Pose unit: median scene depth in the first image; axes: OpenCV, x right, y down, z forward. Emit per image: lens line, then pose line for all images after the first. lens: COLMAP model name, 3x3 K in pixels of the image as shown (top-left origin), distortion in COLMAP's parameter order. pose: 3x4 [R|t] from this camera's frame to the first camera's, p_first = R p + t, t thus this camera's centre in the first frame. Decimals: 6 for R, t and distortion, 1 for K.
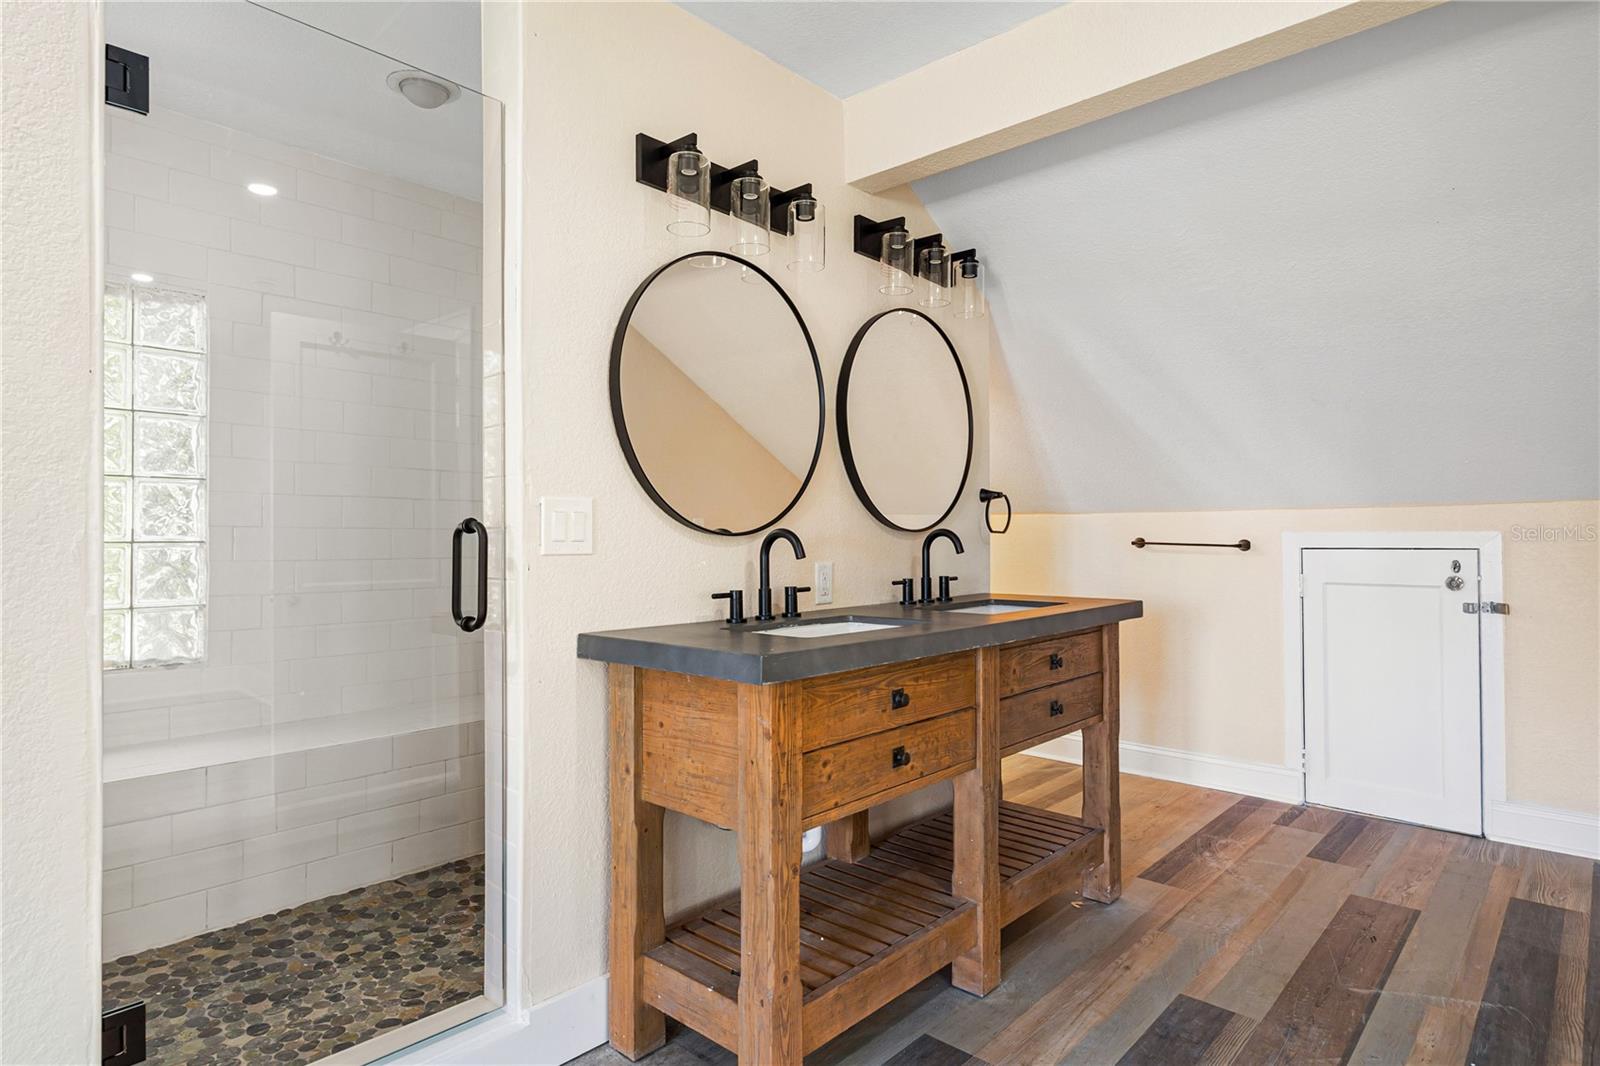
lens RADIAL K [[881.3, 0, 800.0], [0, 881.3, 533.0], [0, 0, 1]] dist [0.003086, 0.000155]
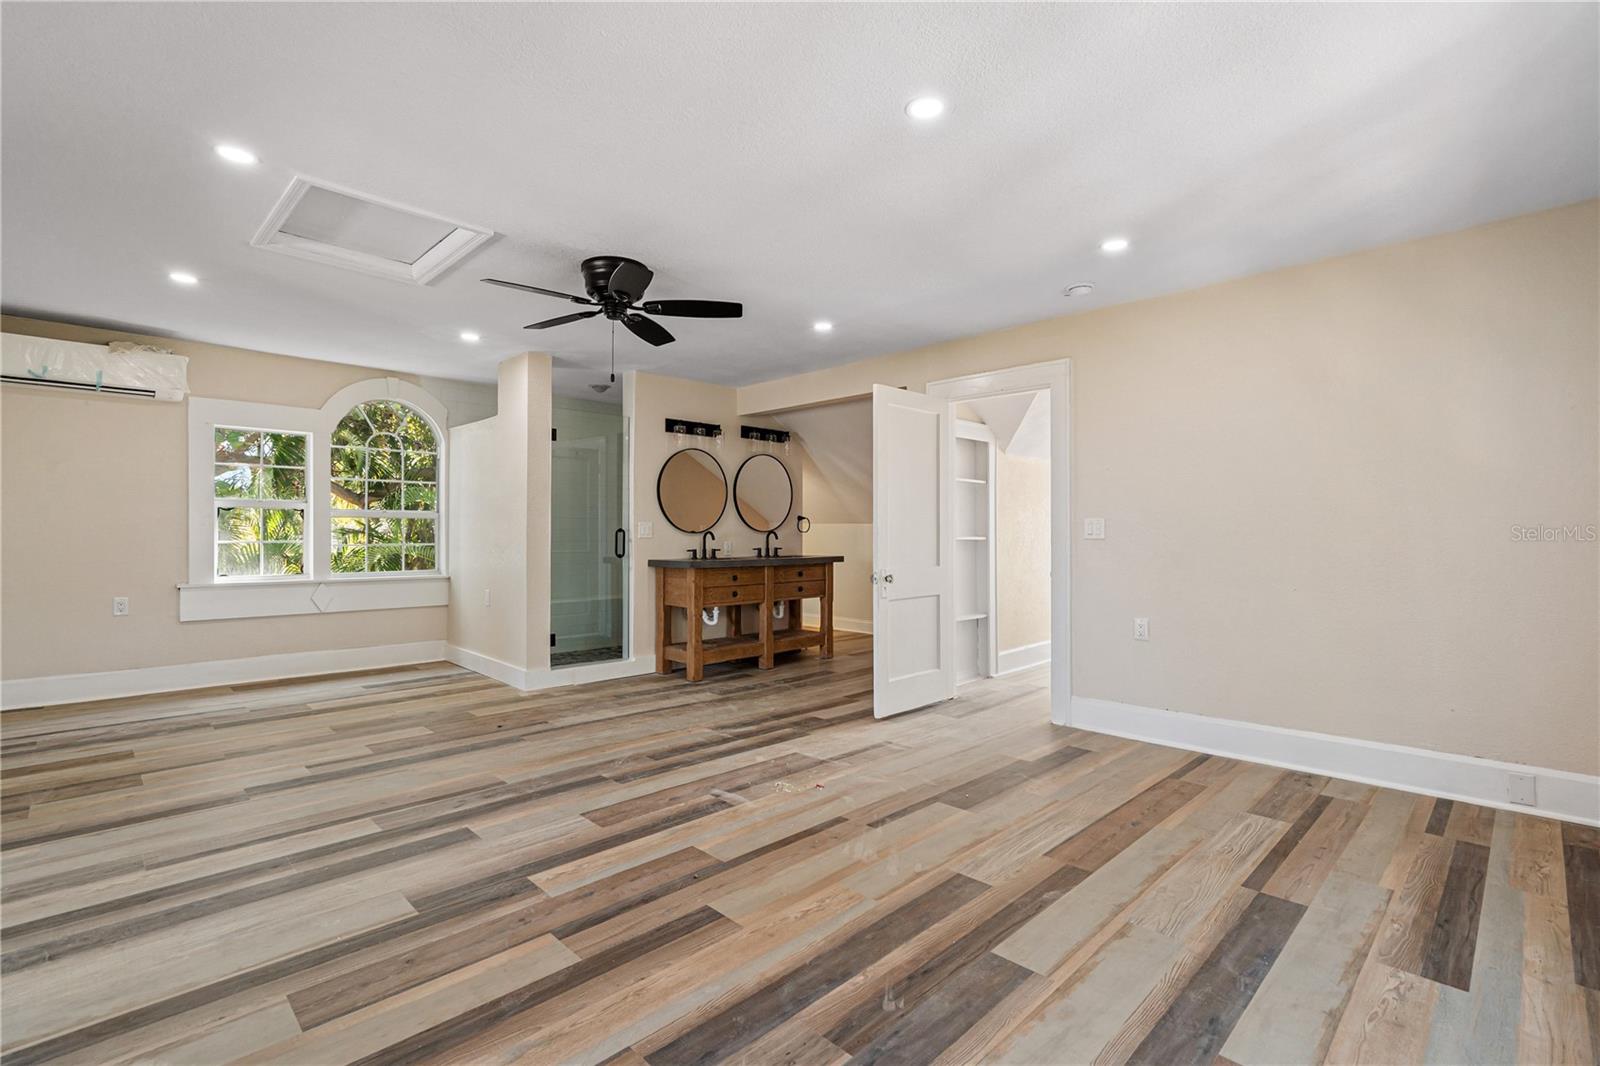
lens RADIAL K [[738.9, 0, 805.8], [0, 738.9, 530.7], [0, 0, 1]] dist [-0.009484, 0.001856]
pose [[0.998989, 0.000940, -0.044937, 0.464419], [-0.000969, 0.999999, -0.000613, -0.004762], [0.044937, 0.000656, 0.998990, -1.749309]]
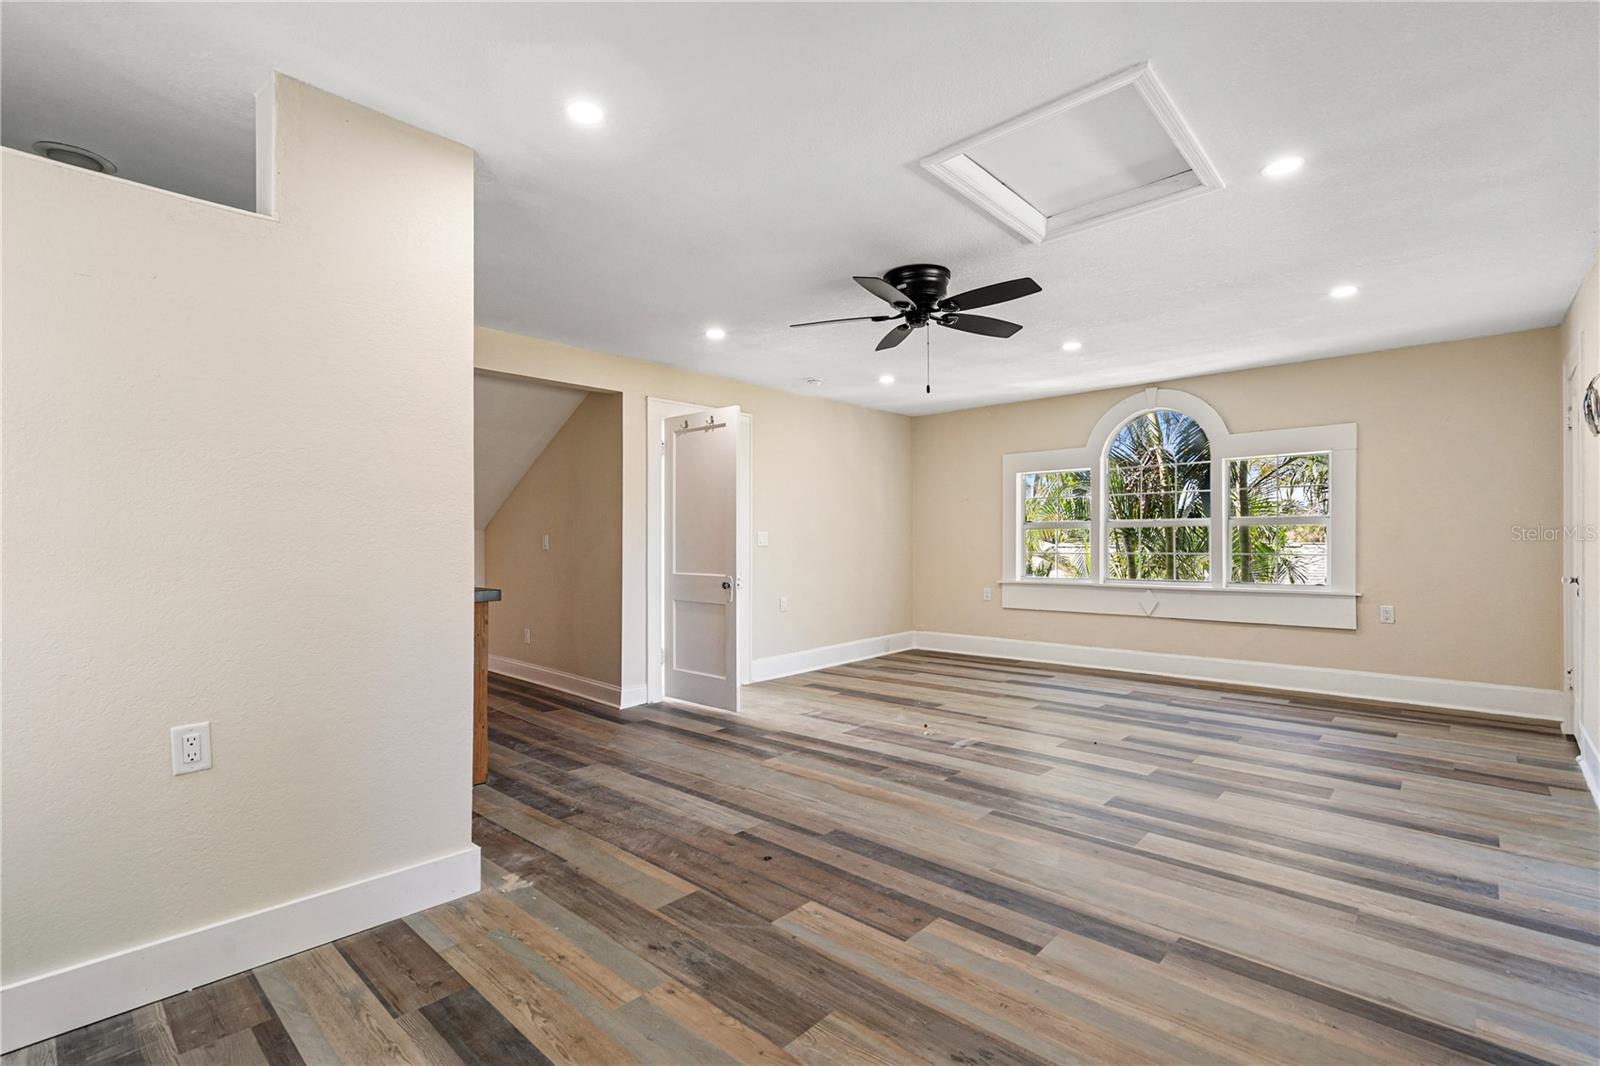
lens RADIAL K [[737.2, 0, 790.1], [0, 737.2, 542.1], [0, 0, 1]] dist [-0.001818, 0.000689]
pose [[0.001598, -0.002740, 0.999995, -1.576907], [0.001571, 0.999995, 0.002738, -0.005949], [-0.999997, 0.001567, 0.001602, 0.076029]]
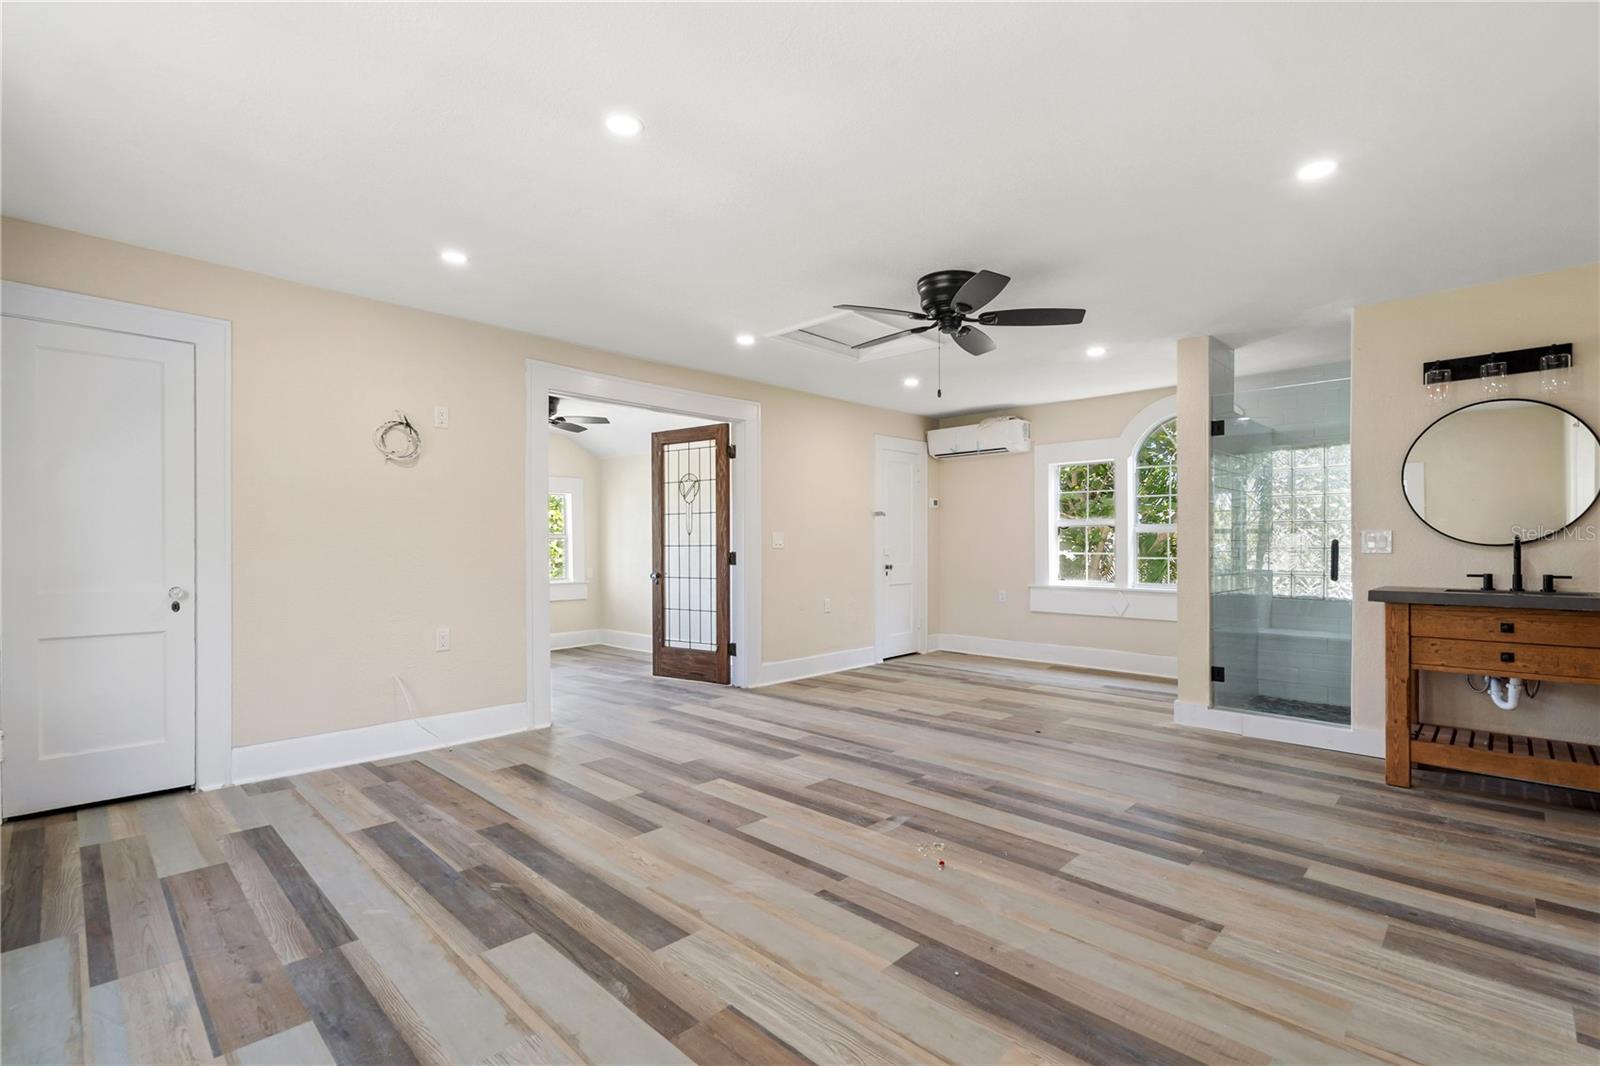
lens RADIAL K [[727.3, 0, 775.7], [0, 727.3, 549.8], [0, 0, 1]] dist [-0.001327, -0.000001]
pose [[-0.051569, 0.005589, -0.998654, 1.574132], [0.002306, 0.999982, 0.005477, -0.001648], [0.998667, -0.002021, -0.051581, -0.488537]]
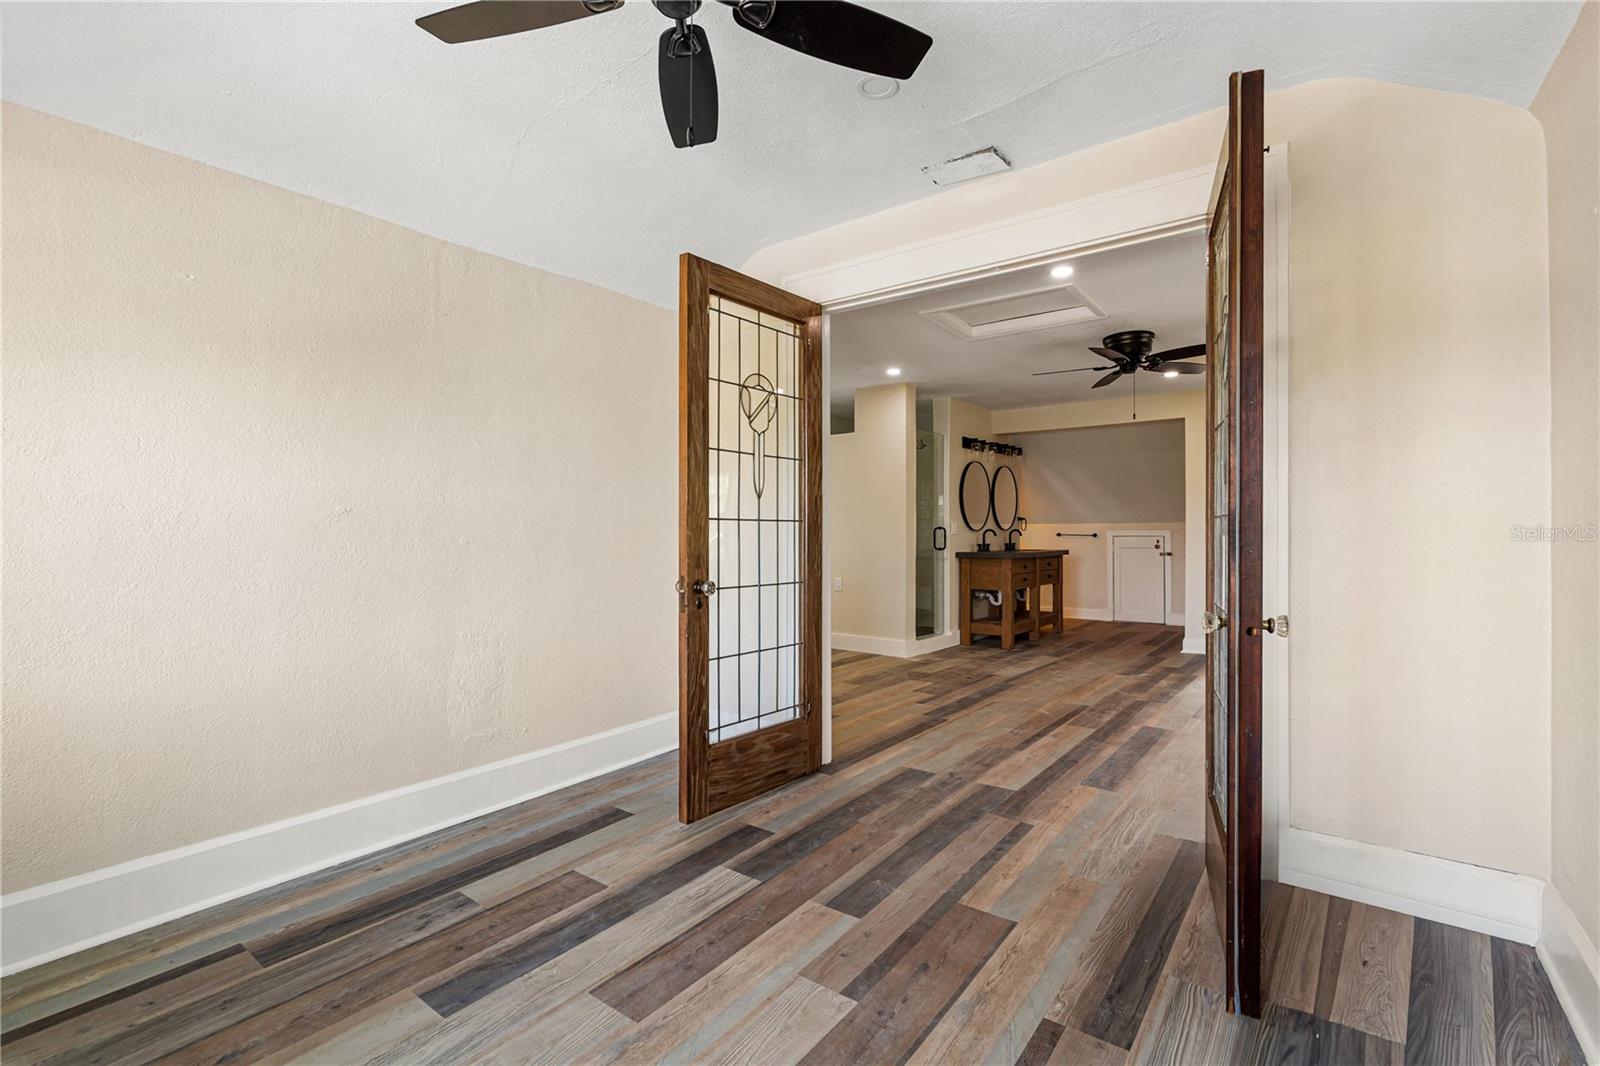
lens RADIAL K [[737.2, 0, 790.1], [0, 737.2, 542.1], [0, 0, 1]] dist [-0.001818, 0.000689]
pose [[0.996065, 0.001887, 0.088604, -1.227110], [-0.003056, 0.999910, 0.013061, 0.012981], [-0.088571, -0.013280, 0.995981, -2.295467]]
